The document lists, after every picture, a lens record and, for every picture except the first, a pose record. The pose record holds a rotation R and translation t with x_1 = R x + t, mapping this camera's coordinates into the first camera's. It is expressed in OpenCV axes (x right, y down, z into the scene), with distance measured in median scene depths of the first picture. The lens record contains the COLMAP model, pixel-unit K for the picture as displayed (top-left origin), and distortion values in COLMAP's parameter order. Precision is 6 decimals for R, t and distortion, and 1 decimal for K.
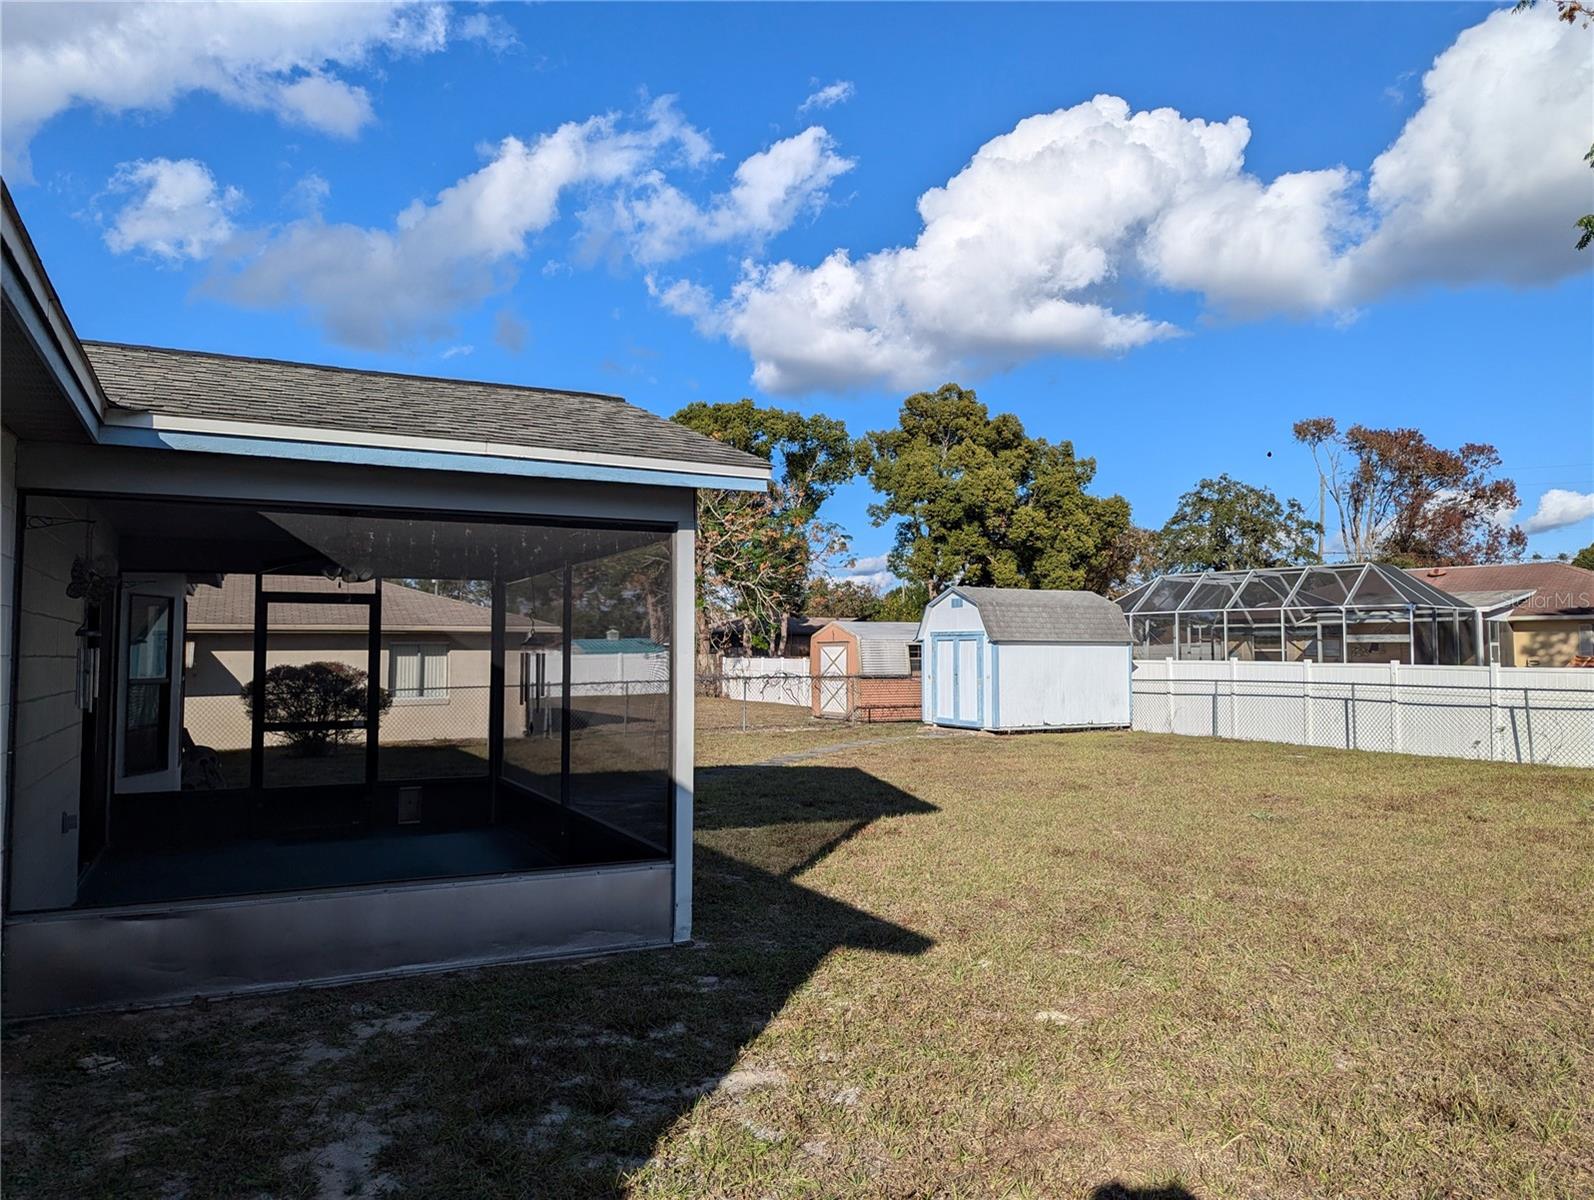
lens RADIAL K [[1125.3, 0, 788.3], [0, 1125.3, 599.8], [0, 0, 1]] dist [0.052865, -0.029289]
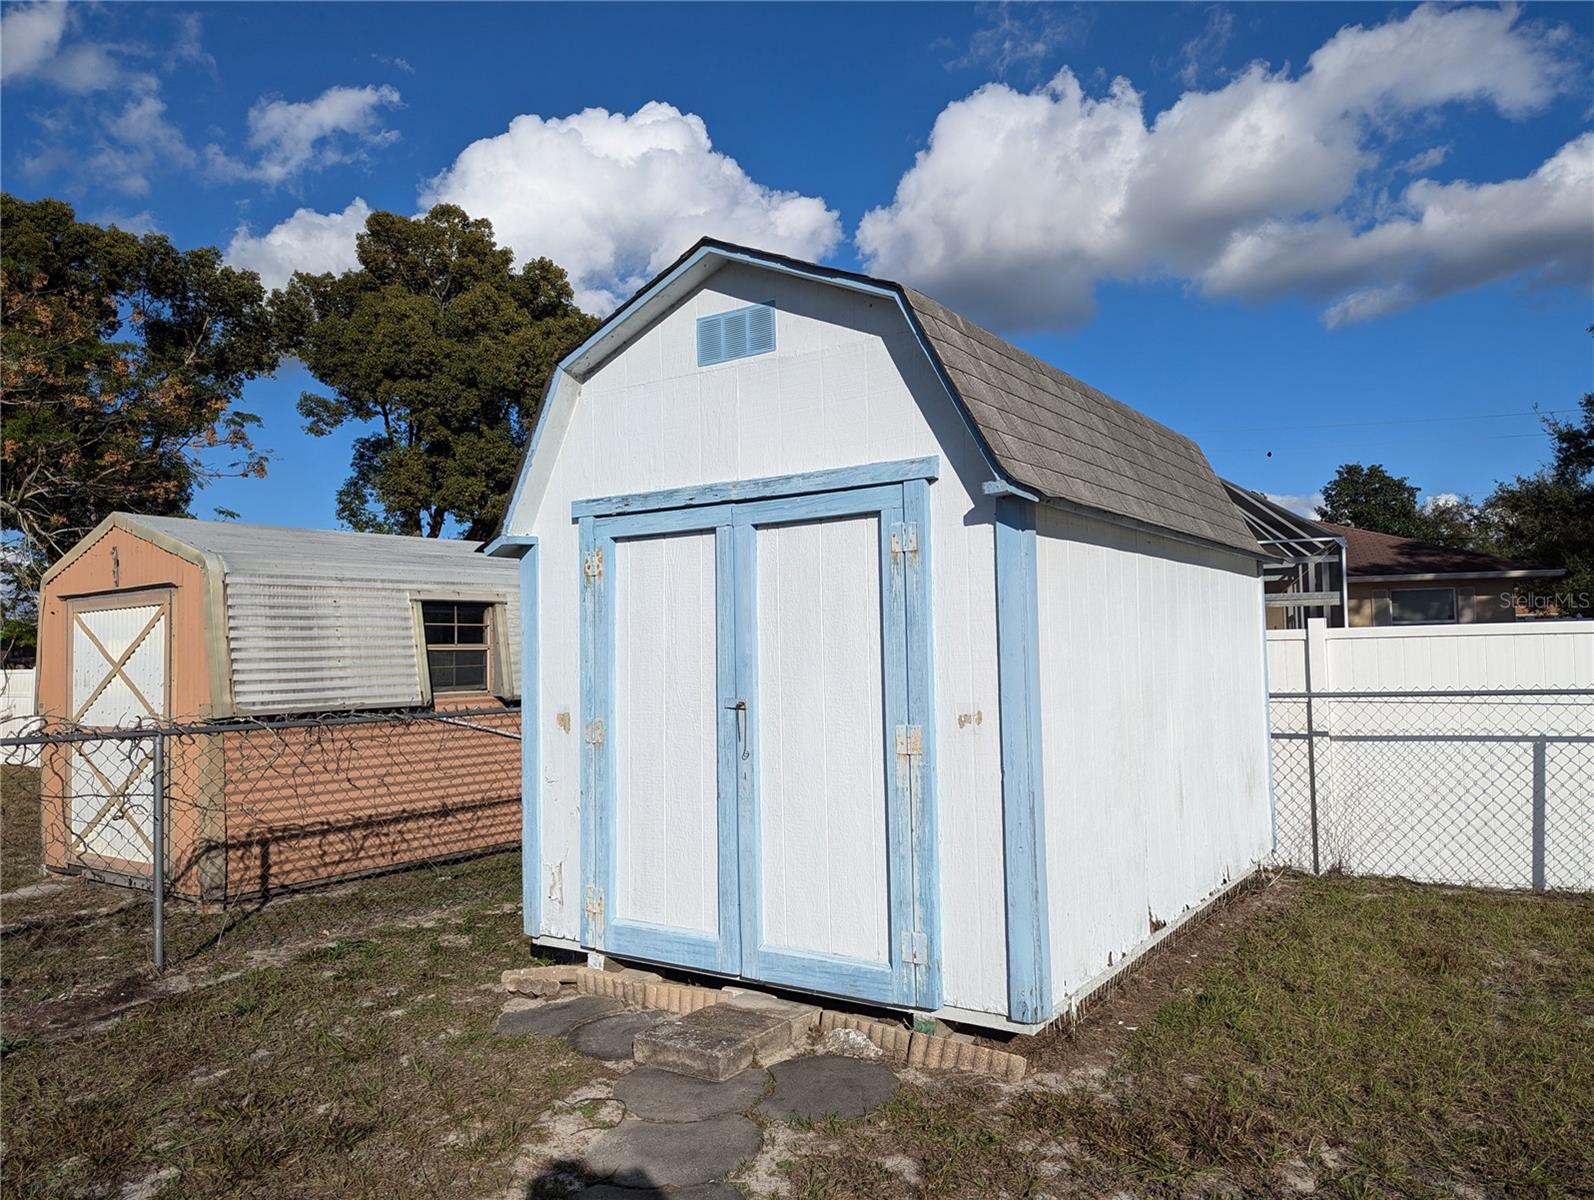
lens RADIAL K [[1125.3, 0, 792.5], [0, 1125.3, 616.6], [0, 0, 1]] dist [0.052865, -0.029289]
pose [[0.891715, -0.003760, 0.452582, 0.060721], [-0.000677, 0.999953, 0.009642, 0.041656], [-0.452598, -0.008904, 0.891670, 0.699794]]
